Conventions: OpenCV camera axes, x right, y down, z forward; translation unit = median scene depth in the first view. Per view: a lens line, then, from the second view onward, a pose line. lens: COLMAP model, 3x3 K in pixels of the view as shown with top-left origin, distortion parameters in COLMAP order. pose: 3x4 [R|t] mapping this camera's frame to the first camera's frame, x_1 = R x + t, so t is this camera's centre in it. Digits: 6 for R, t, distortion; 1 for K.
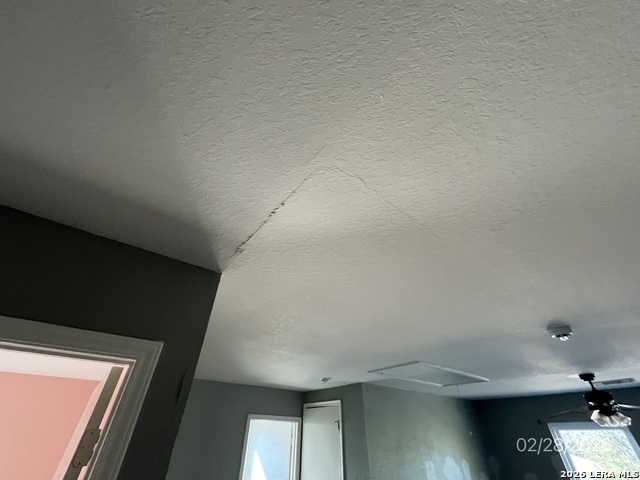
lens RADIAL K [[259.5, 0, 321.7], [0, 259.5, 238.6], [0, 0, 1]] dist [-0.001623, -0.000193]
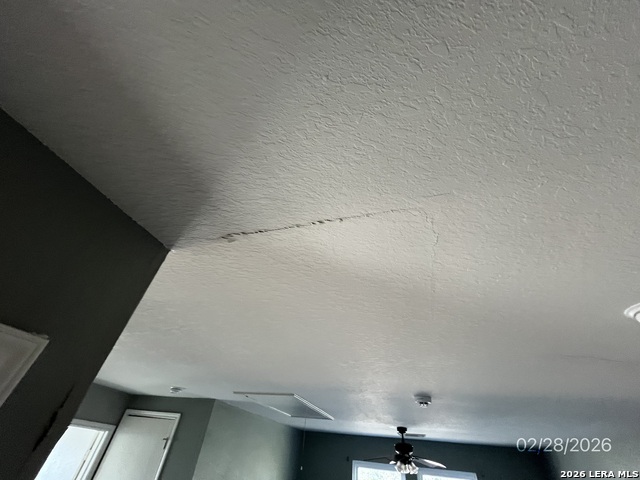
lens RADIAL K [[259.5, 0, 319.5], [0, 259.5, 240.3], [0, 0, 1]] dist [-0.001623, -0.000193]
pose [[0.826769, 0.412230, 0.382779, -0.380517], [-0.403172, 0.908747, -0.107850, 0.027220], [-0.392308, -0.065158, 0.917523, 0.241418]]
